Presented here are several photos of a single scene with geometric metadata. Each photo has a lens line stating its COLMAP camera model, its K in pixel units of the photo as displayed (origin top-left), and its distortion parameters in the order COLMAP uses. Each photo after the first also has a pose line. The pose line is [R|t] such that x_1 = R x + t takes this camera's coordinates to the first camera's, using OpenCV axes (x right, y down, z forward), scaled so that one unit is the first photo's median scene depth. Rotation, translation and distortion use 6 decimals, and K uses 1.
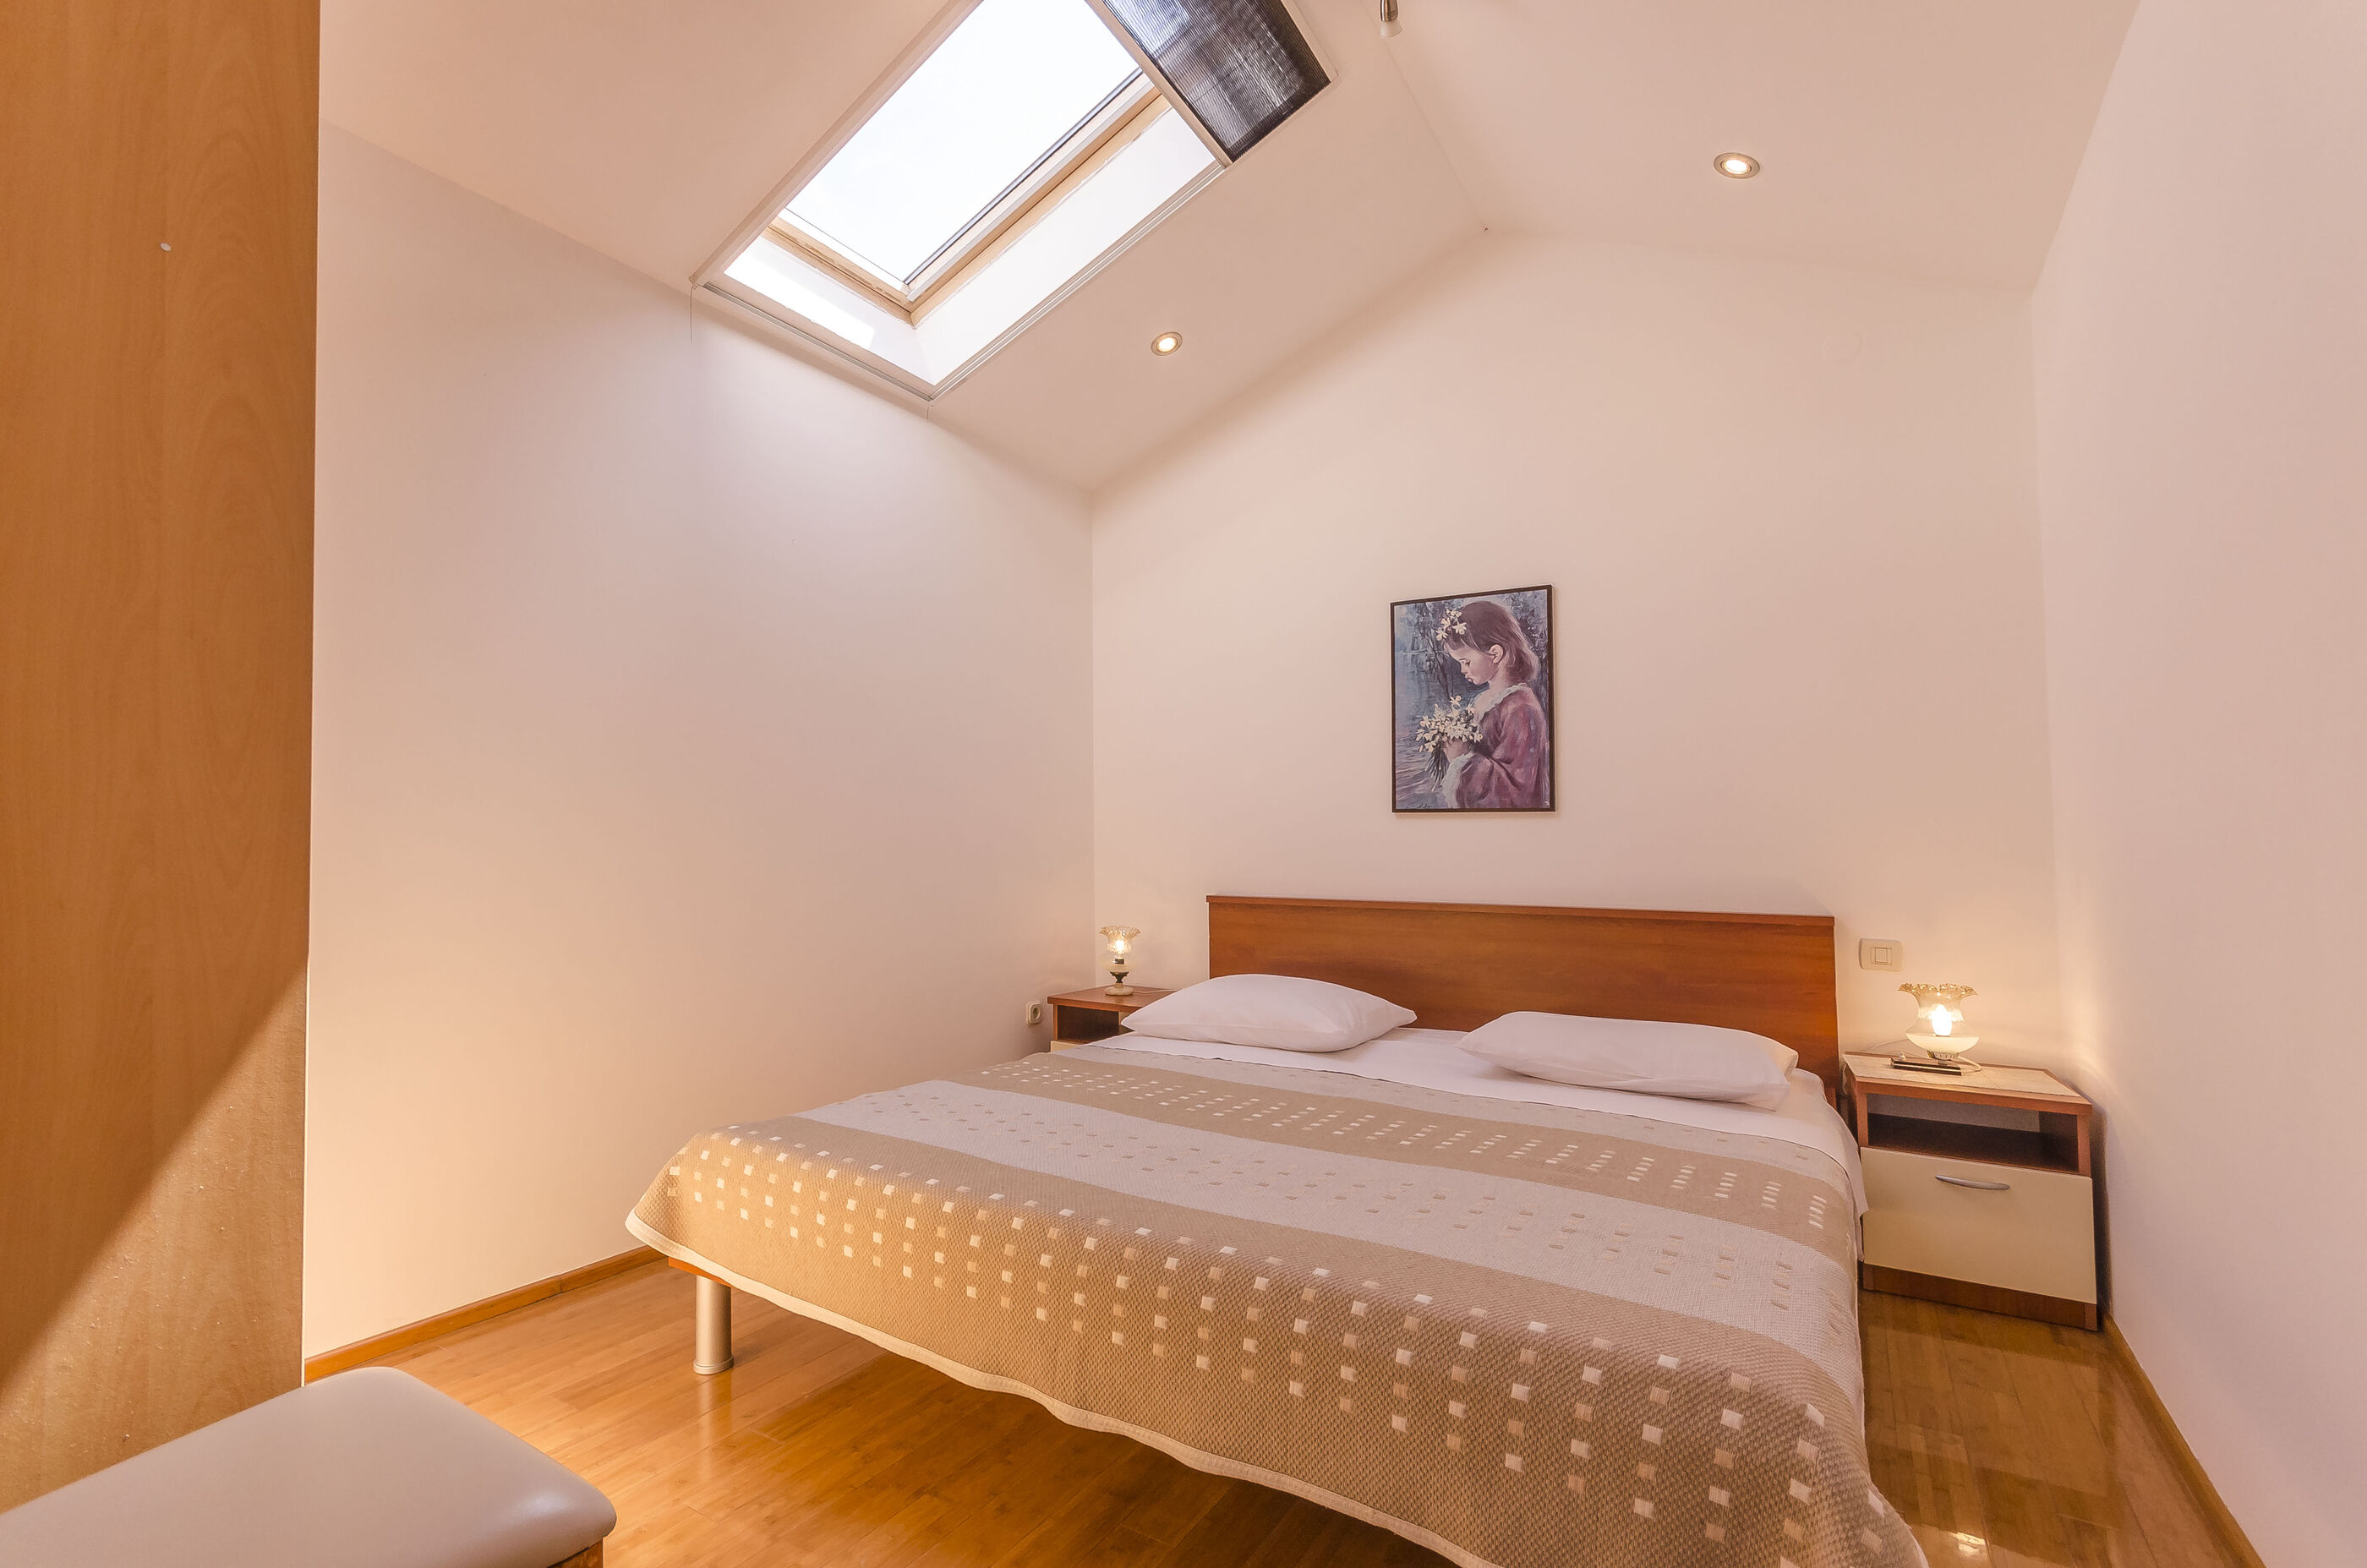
lens RADIAL K [[1228.4, 0, 1086.5], [0, 1228.4, 819.4], [0, 0, 1]] dist [-0.000183, -0.000277]
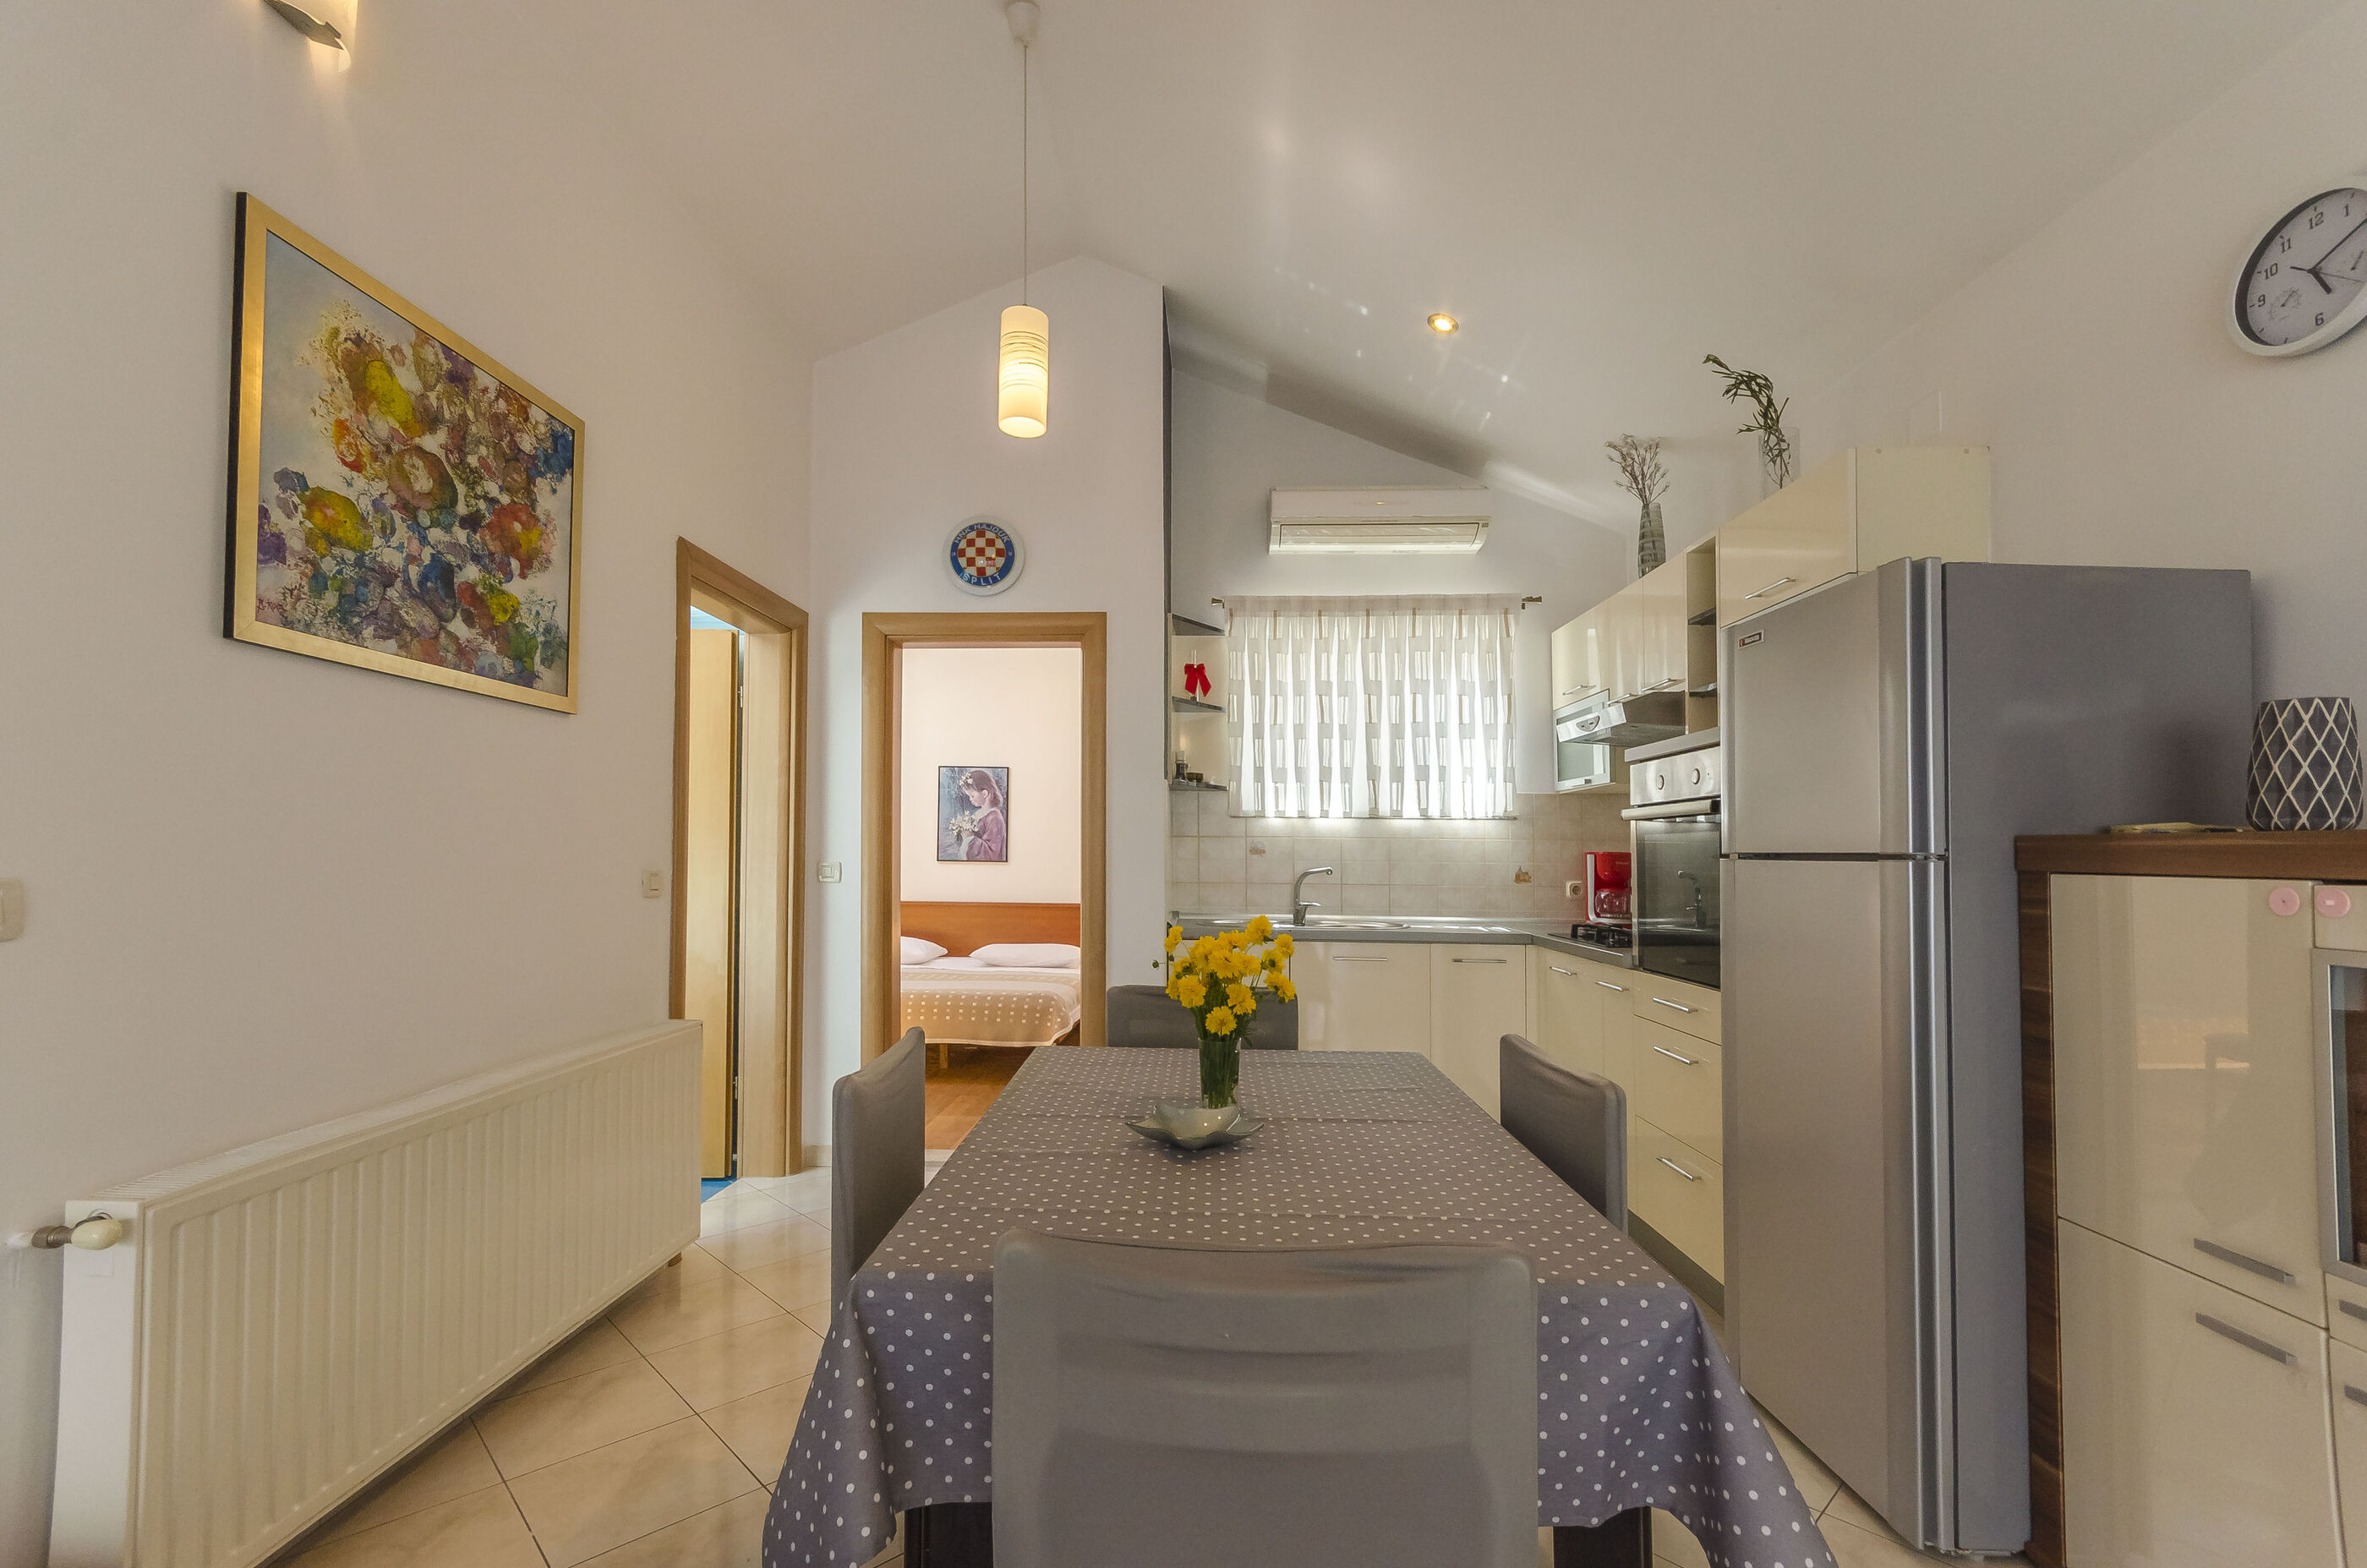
lens RADIAL K [[1066.4, 0, 1185.6], [0, 1066.4, 839.8], [0, 0, 1]] dist [0.000716, 0.000368]
pose [[0.862110, 0.015126, 0.506495, -0.346227], [-0.016452, 0.999863, -0.001857, -0.050909], [-0.506453, -0.006732, 0.862241, -0.894546]]
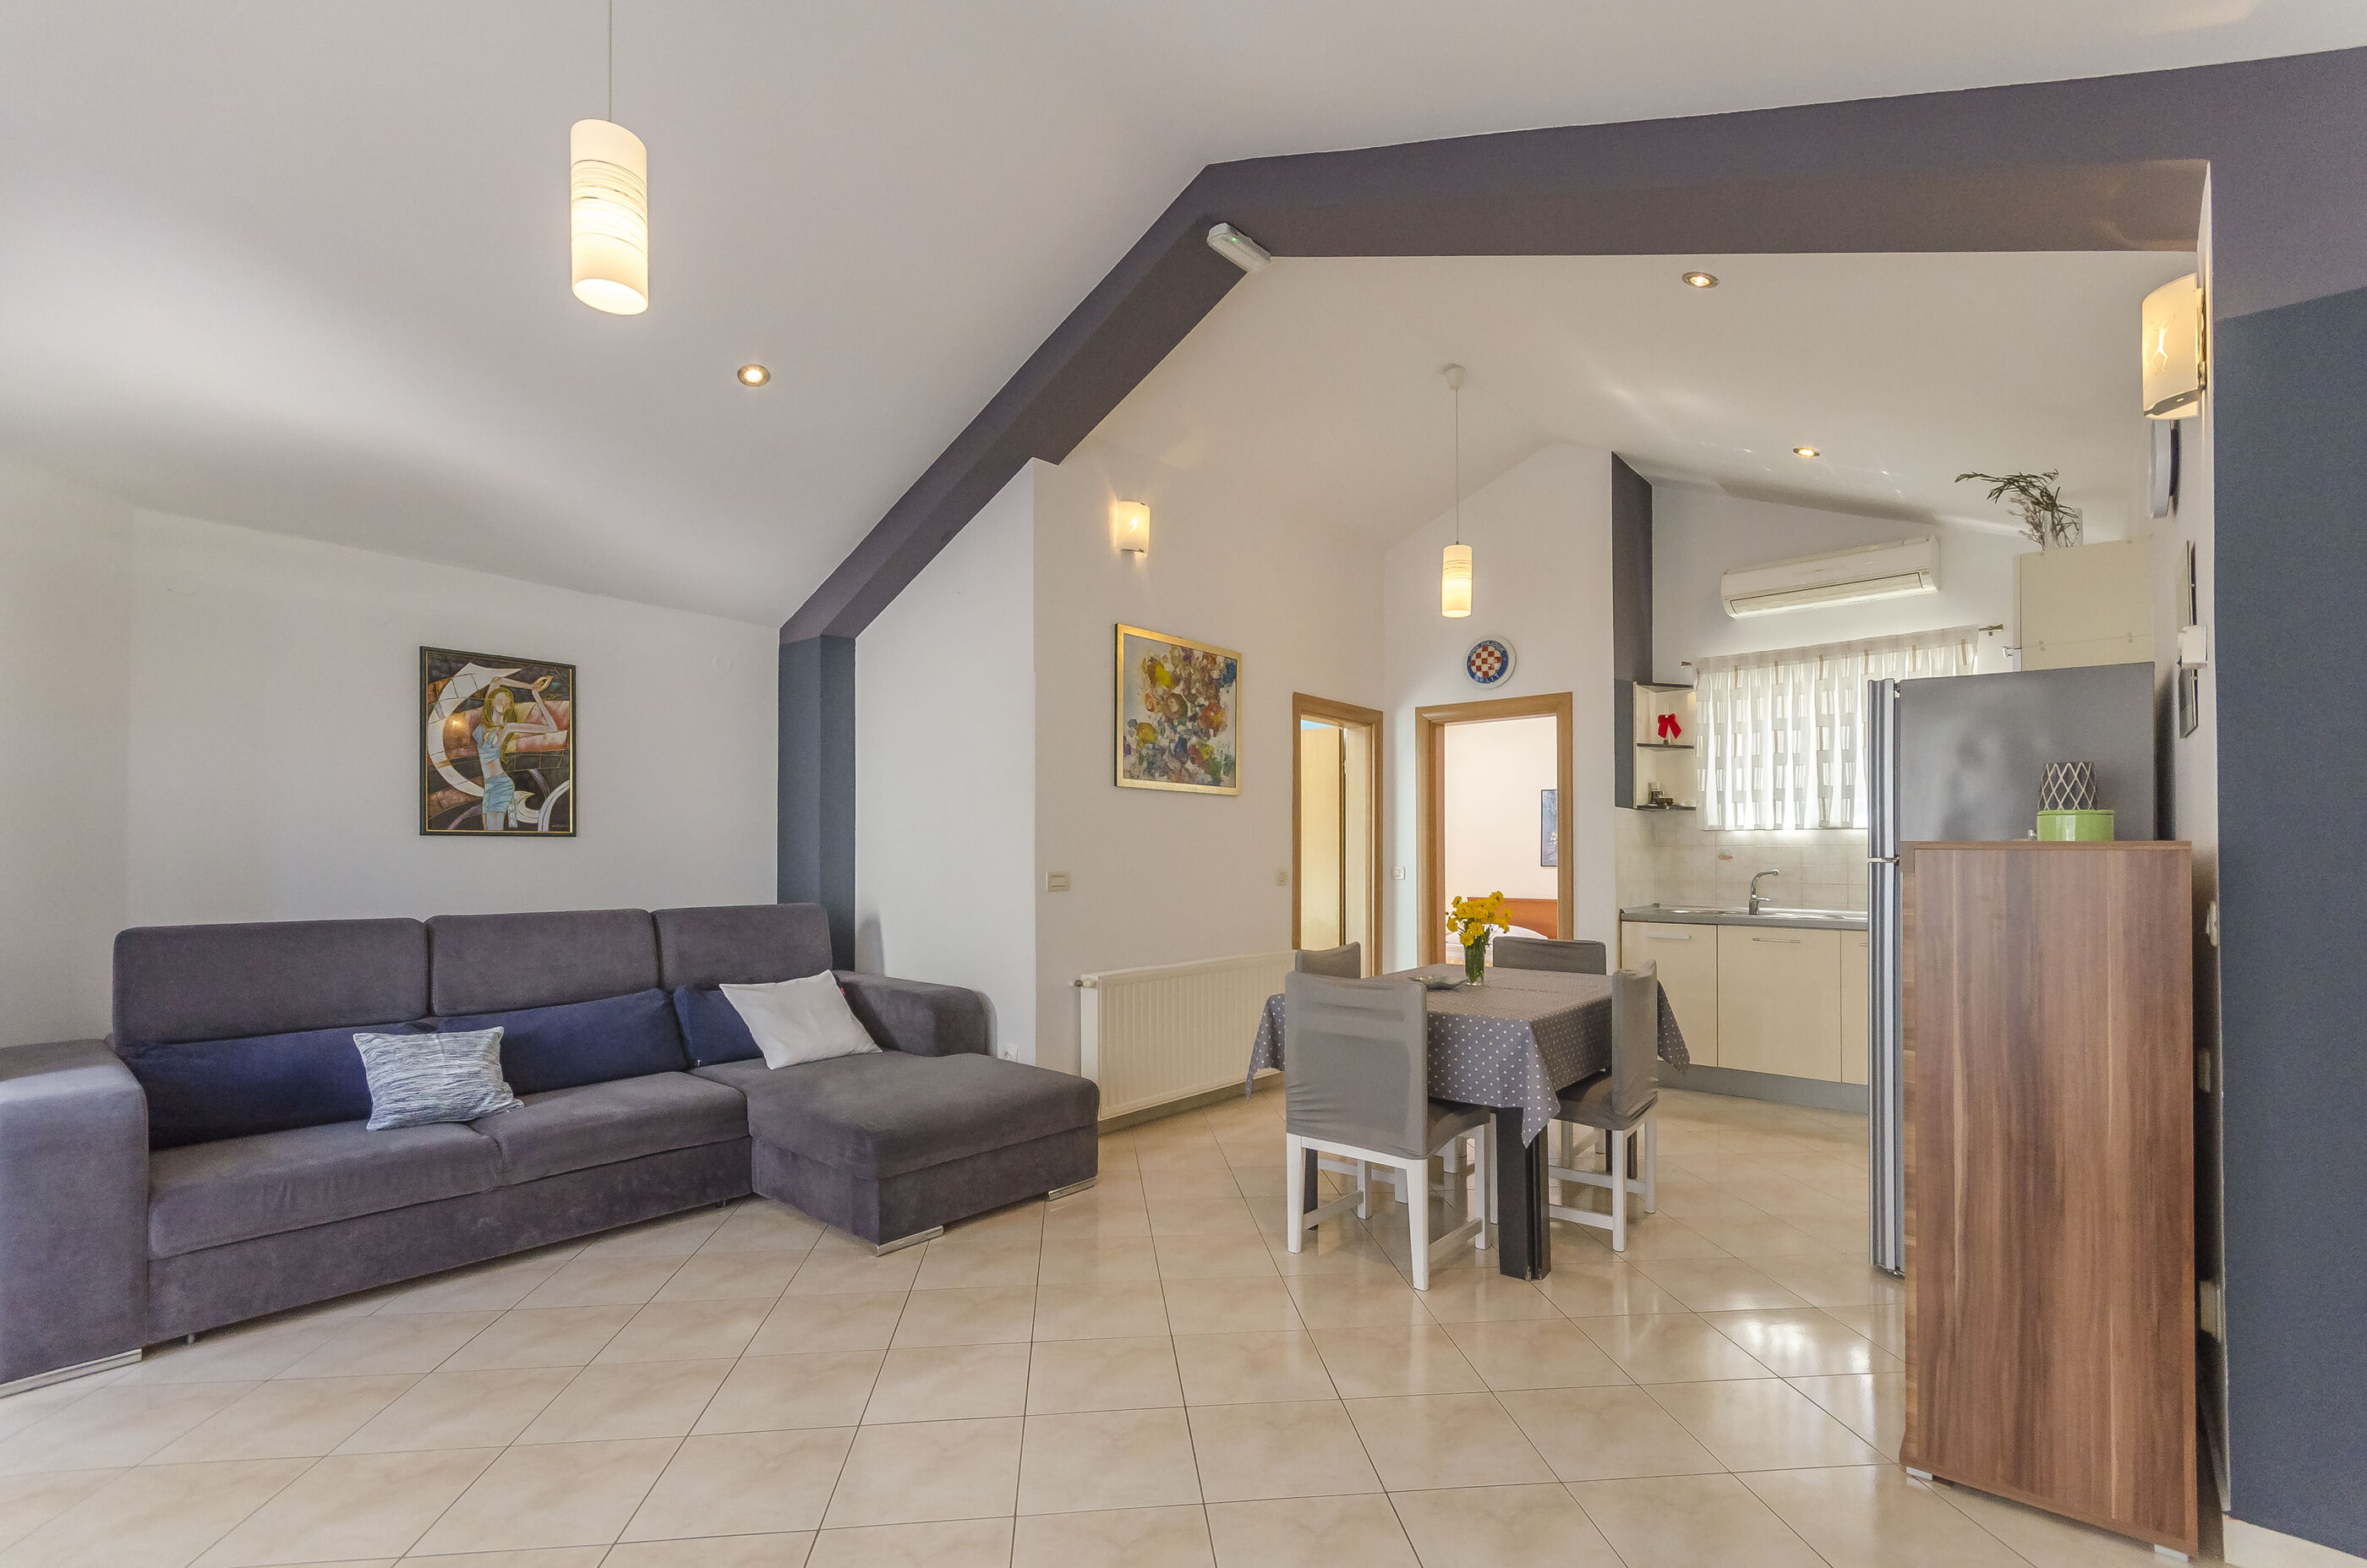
lens RADIAL K [[997.1, 0, 1038.0], [0, 997.1, 863.5], [0, 0, 1]] dist [0.001410, 0.000009]
pose [[0.964030, 0.001217, -0.265790, -0.239323], [0.003533, 0.999843, 0.017391, -0.060683], [0.265770, -0.017704, 0.963874, -1.483727]]
